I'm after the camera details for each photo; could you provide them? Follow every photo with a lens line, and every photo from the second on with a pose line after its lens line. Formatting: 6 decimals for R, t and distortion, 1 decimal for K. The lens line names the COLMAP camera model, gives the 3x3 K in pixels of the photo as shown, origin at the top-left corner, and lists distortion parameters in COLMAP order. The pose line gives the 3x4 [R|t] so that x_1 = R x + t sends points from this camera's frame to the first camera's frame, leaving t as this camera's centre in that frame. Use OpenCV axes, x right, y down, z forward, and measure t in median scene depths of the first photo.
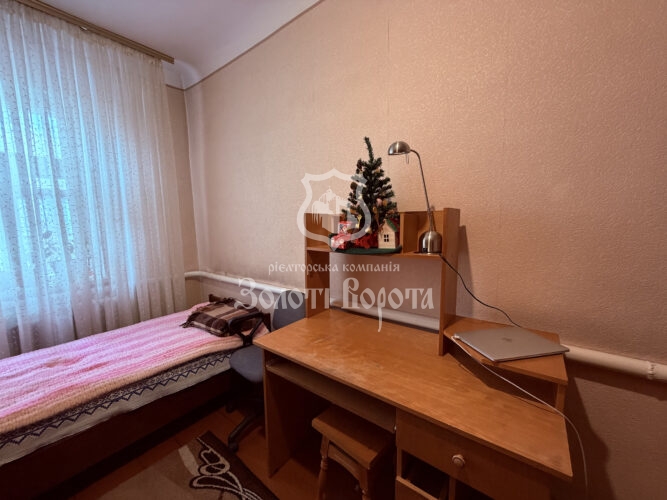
lens RADIAL K [[264.9, 0, 332.3], [0, 264.9, 249.5], [0, 0, 1]] dist [0.000122, 0.000165]
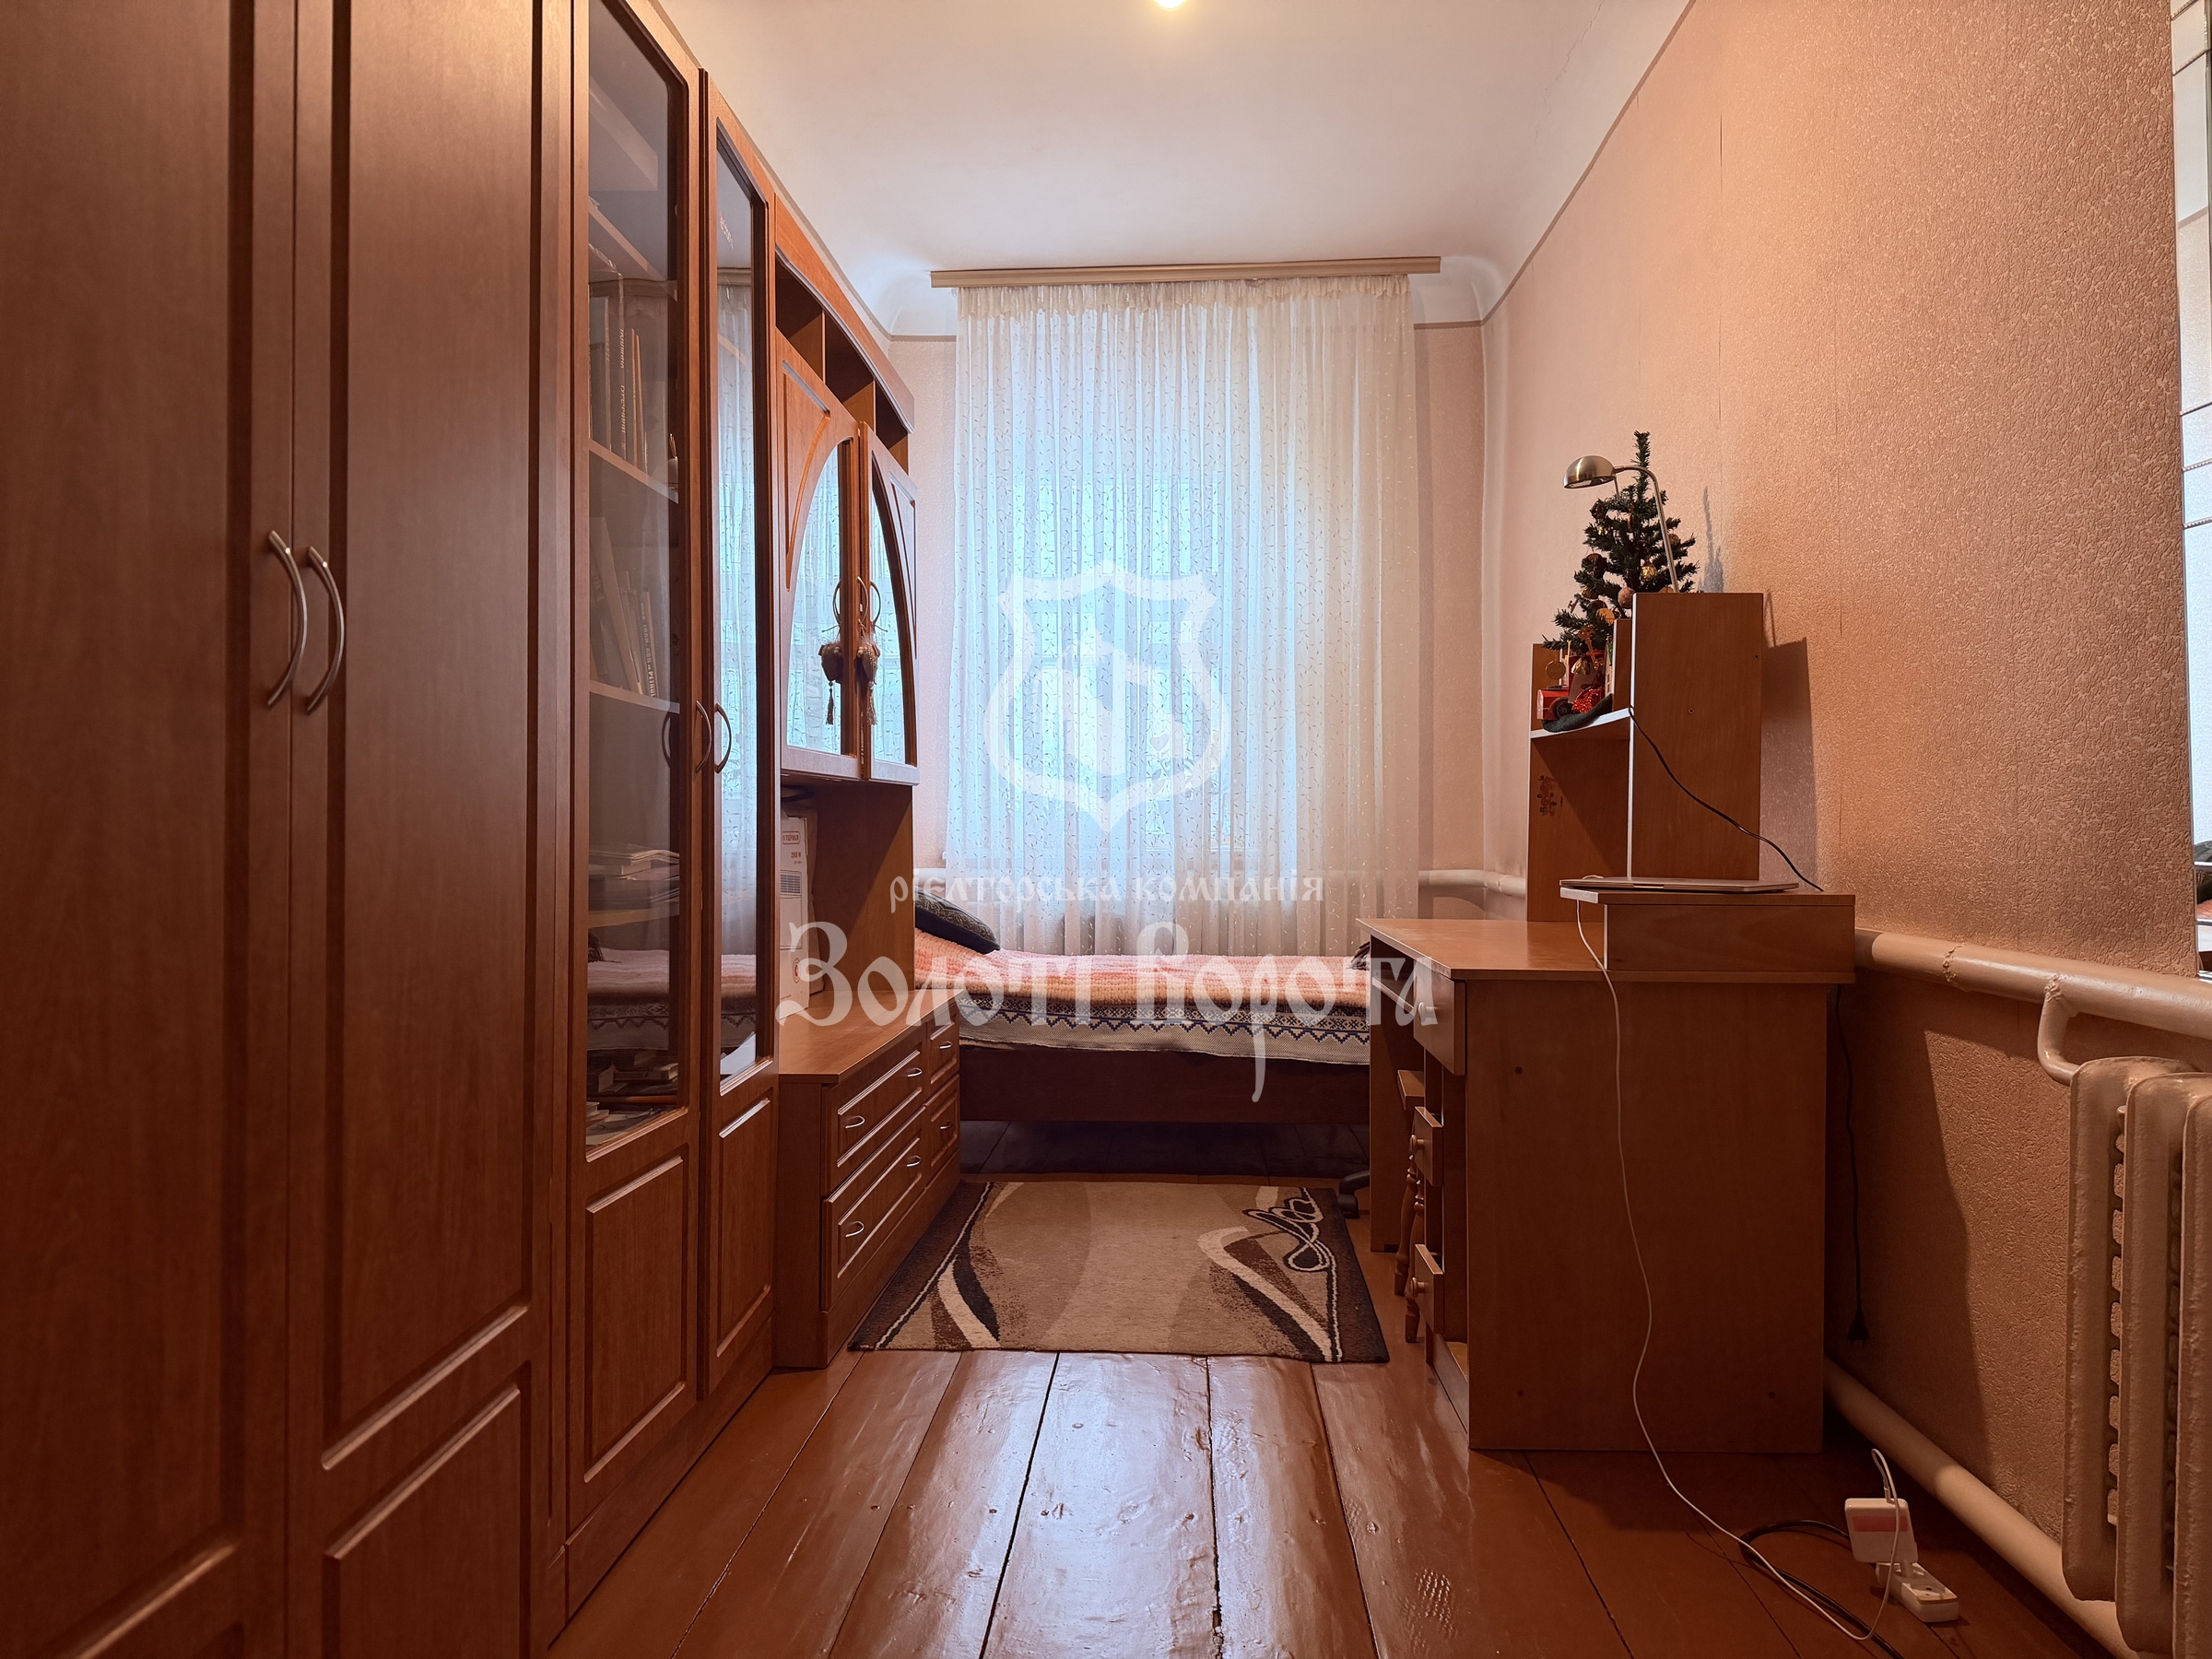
lens RADIAL K [[1546.9, 0, 1099.3], [0, 1546.9, 842.9], [0, 0, 1]] dist [0.088354, -0.127073]
pose [[0.573506, 0.028373, -0.818710, 1.146747], [-0.100500, 0.994288, -0.035942, 0.242590], [0.813014, 0.102893, 0.573081, -0.650445]]
